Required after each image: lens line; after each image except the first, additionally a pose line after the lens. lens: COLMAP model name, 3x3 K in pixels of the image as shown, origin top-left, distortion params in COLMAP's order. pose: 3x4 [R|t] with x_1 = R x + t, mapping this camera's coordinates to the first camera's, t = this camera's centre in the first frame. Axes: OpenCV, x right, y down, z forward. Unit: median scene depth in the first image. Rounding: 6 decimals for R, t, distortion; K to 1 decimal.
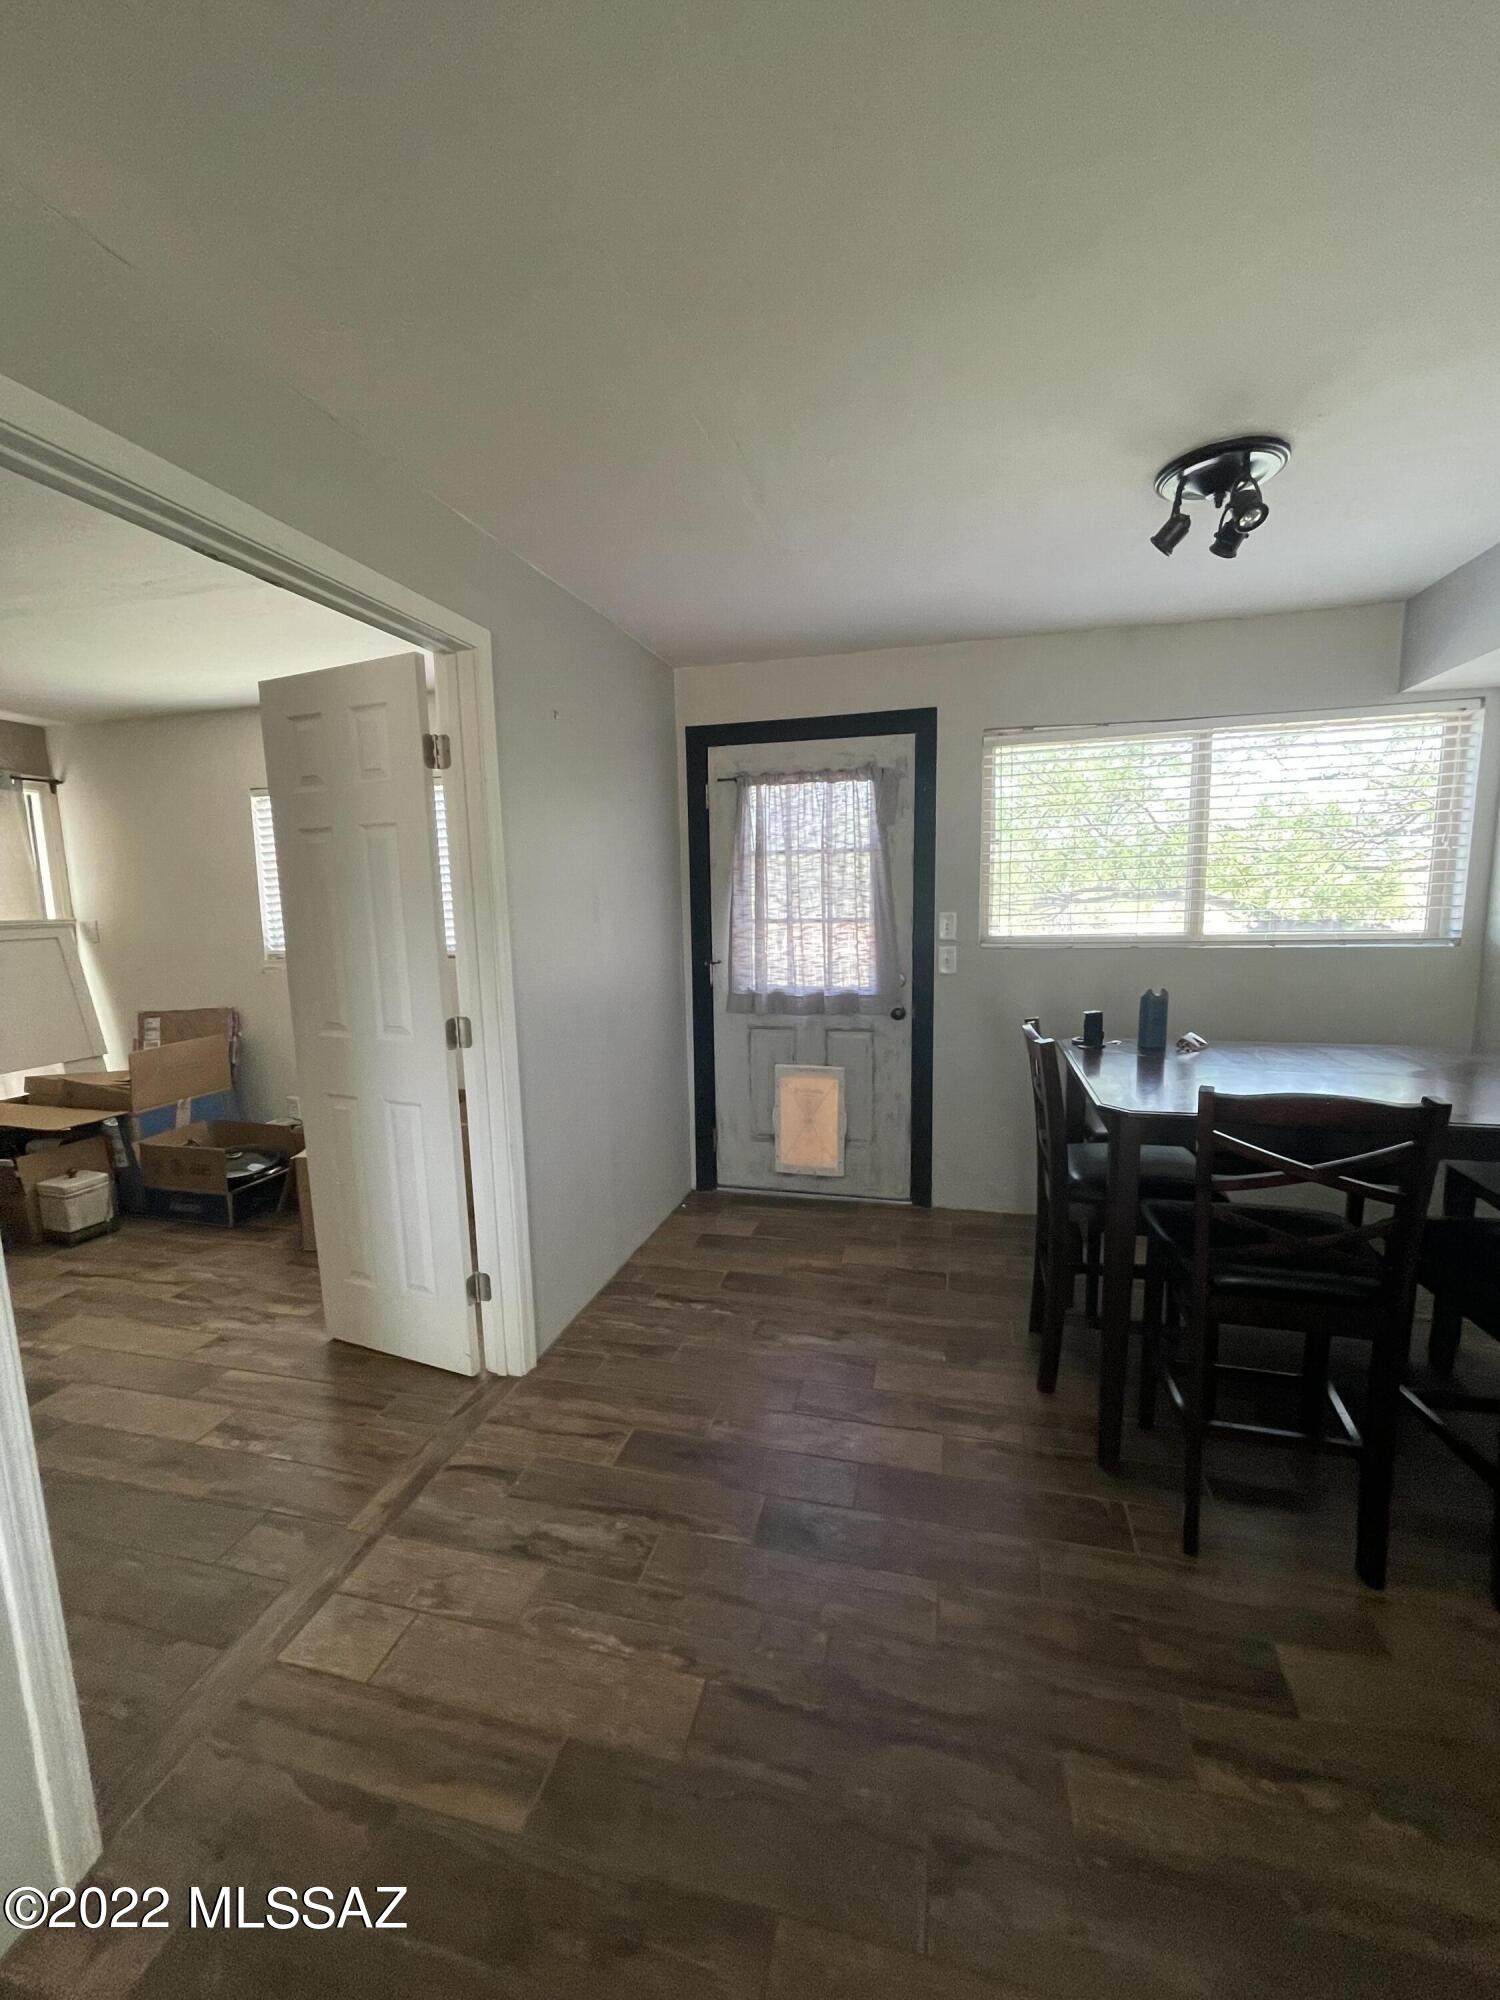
lens RADIAL K [[814.3, 0, 750.0], [0, 814.3, 1000.0], [0, 0, 1]] dist [-0.006925, 0.000342]
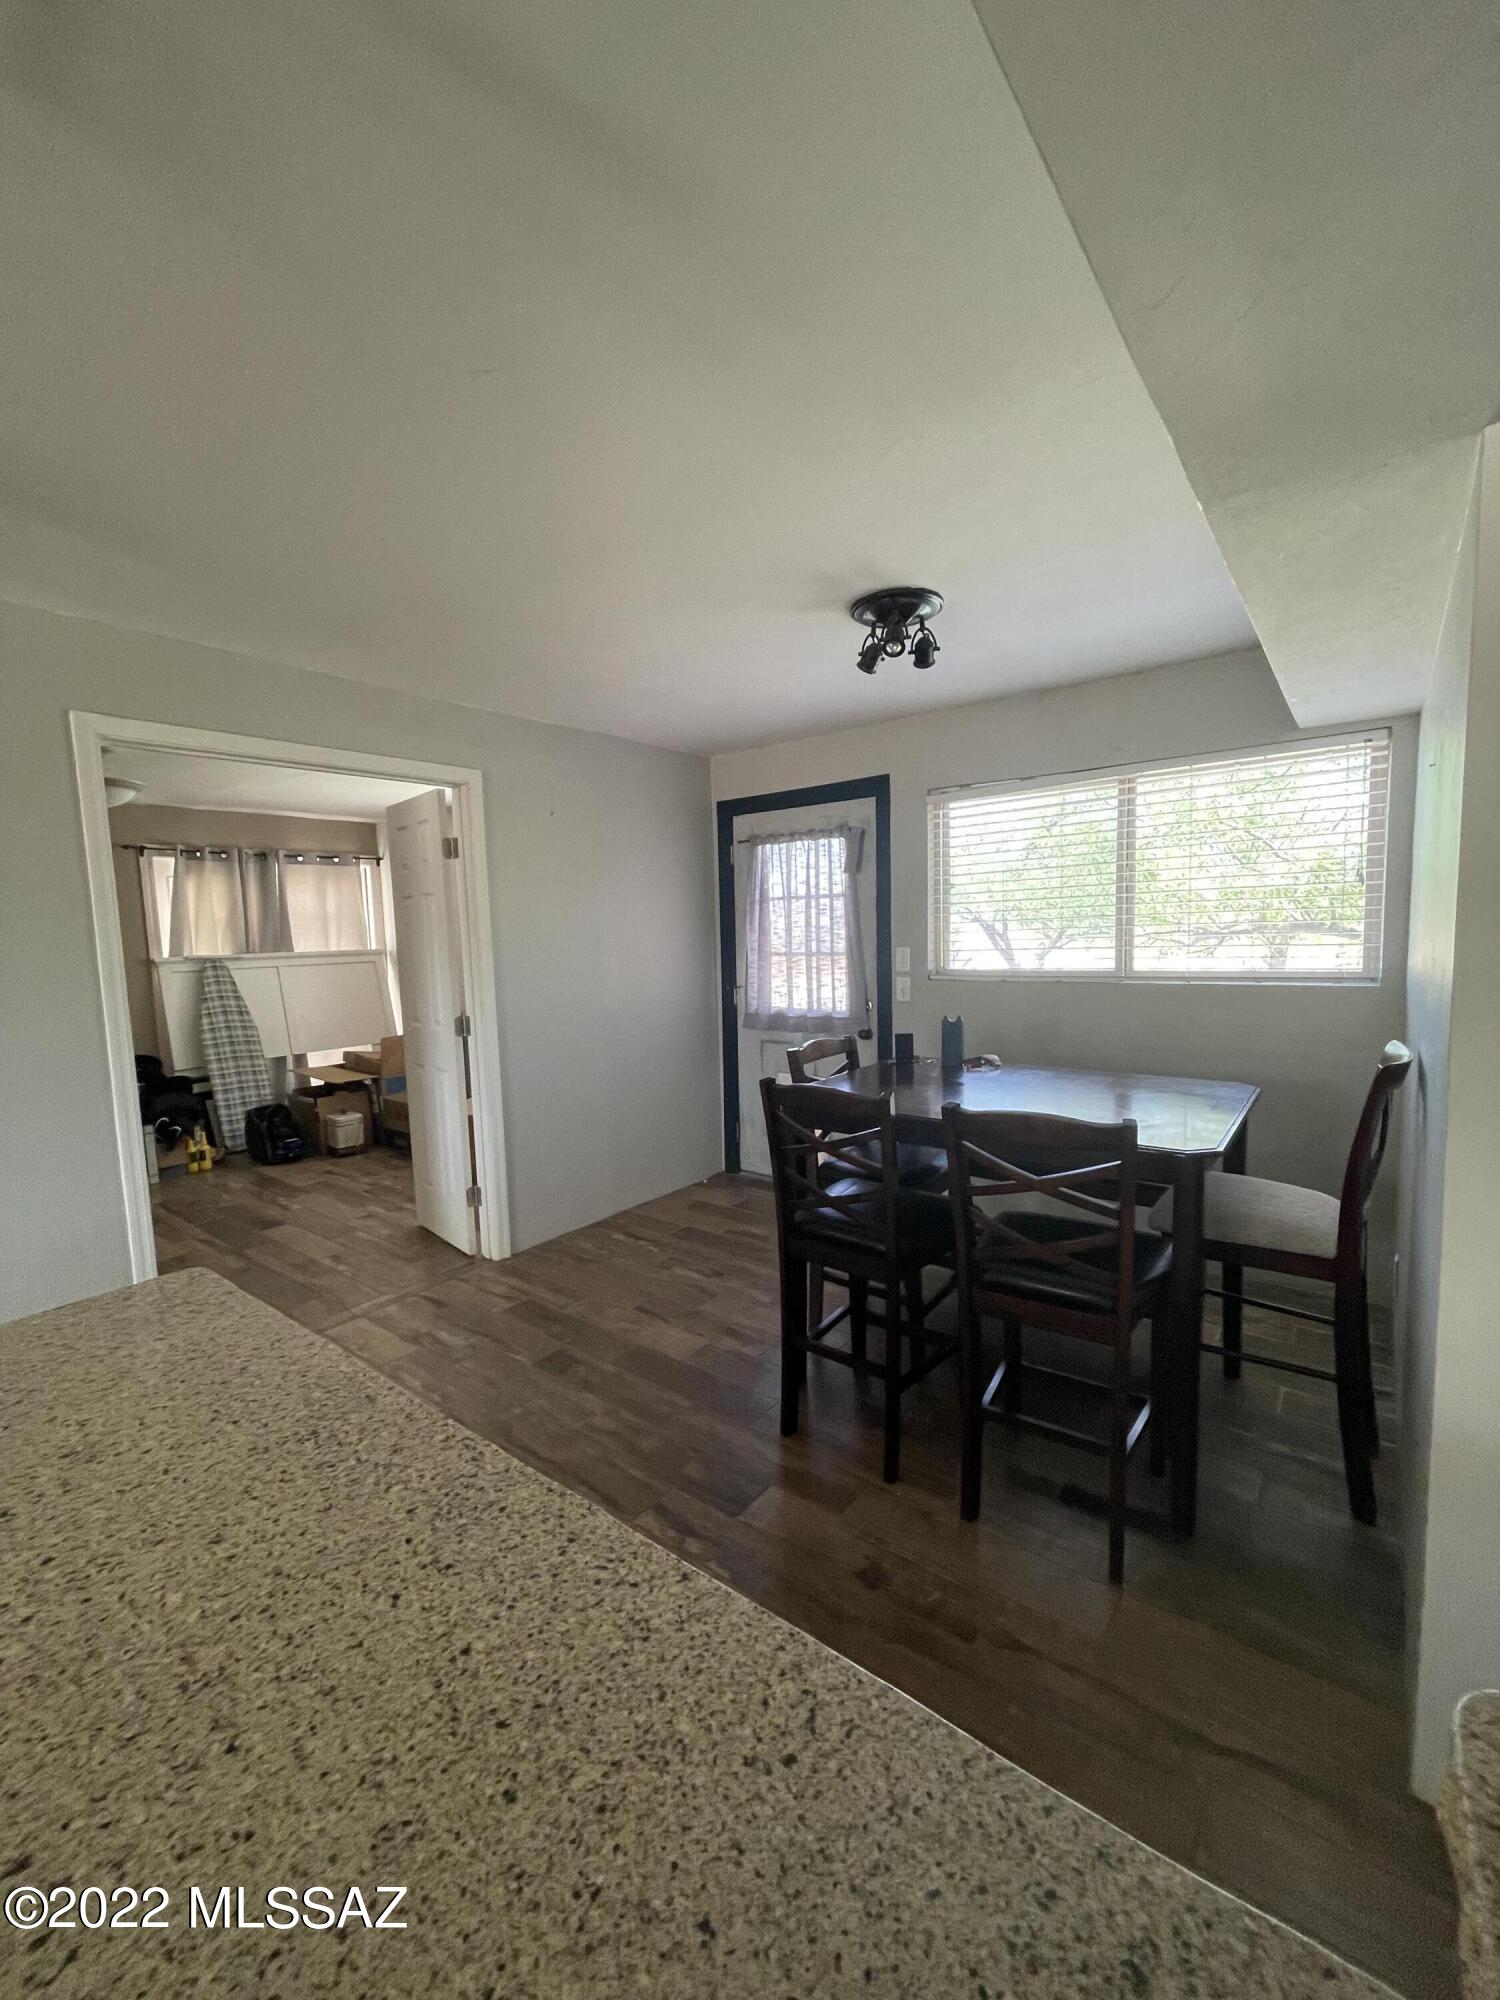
lens RADIAL K [[814.3, 0, 750.0], [0, 814.3, 1000.0], [0, 0, 1]] dist [-0.006925, 0.000342]
pose [[0.916018, 0.029098, -0.400081, 0.507486], [-0.042721, 0.998770, -0.025173, 0.003929], [0.398857, 0.040151, 0.916134, -0.136906]]
